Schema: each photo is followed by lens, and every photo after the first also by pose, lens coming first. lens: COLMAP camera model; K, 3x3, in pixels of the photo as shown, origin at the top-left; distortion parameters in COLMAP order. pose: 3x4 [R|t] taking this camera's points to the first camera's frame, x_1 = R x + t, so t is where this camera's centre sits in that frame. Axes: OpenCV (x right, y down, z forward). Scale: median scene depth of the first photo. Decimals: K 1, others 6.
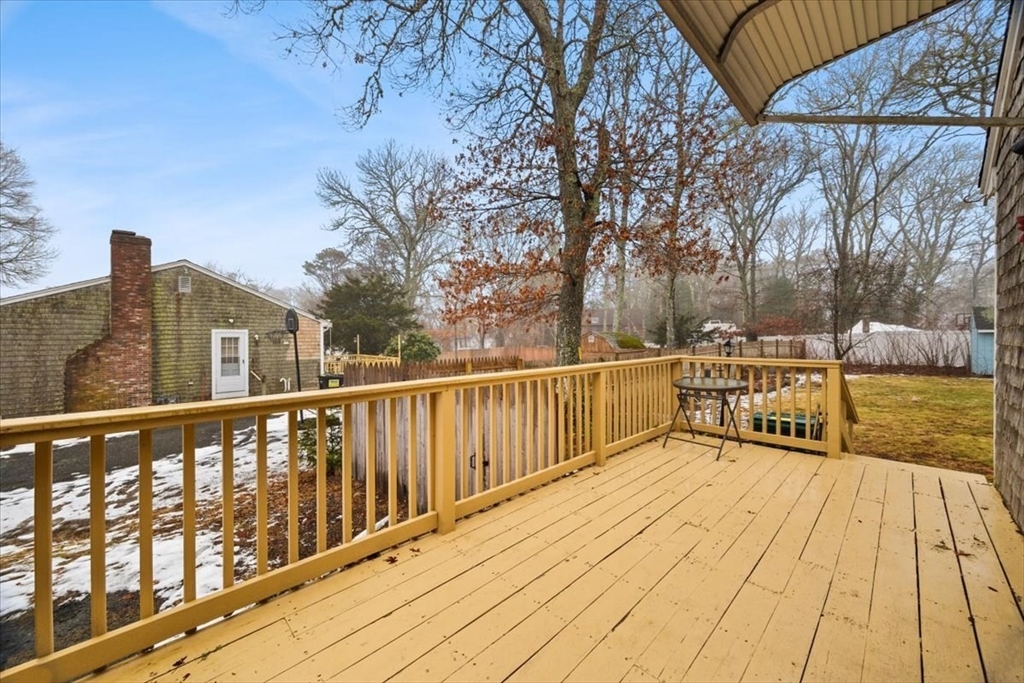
lens RADIAL K [[396.1, 0, 515.7], [0, 396.1, 337.1], [0, 0, 1]] dist [-0.001992, -0.000193]
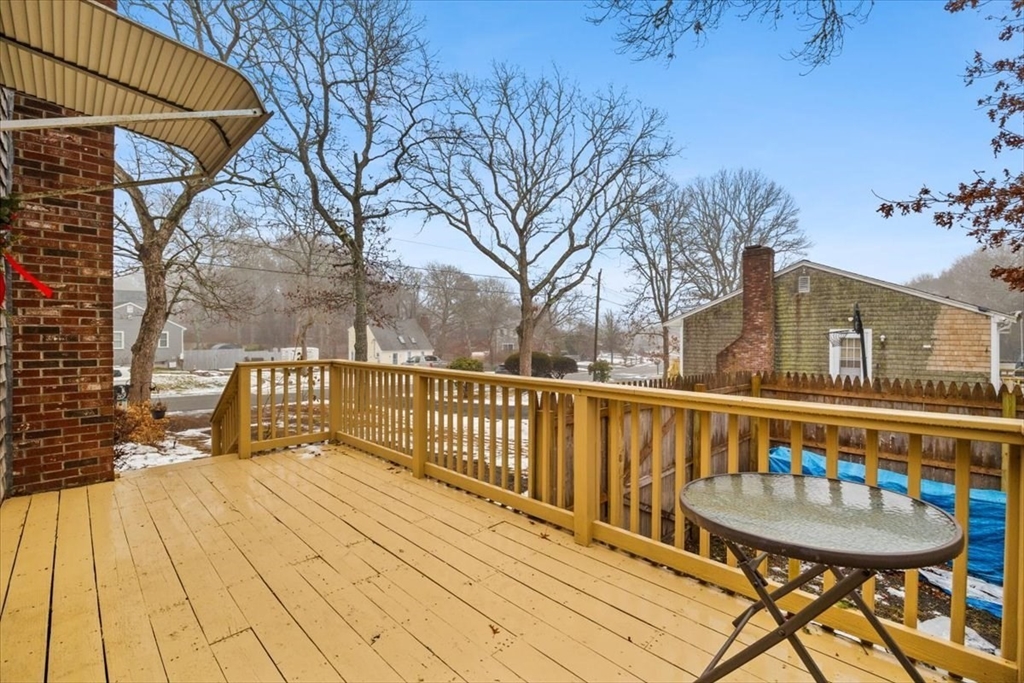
lens RADIAL K [[446.4, 0, 511.7], [0, 446.4, 327.0], [0, 0, 1]] dist [-0.013548, -0.000259]
pose [[-0.009674, -0.016553, -0.999816, 0.316043], [-0.006573, 0.999842, -0.016490, -0.003504], [0.999932, 0.006412, -0.009781, 0.301744]]
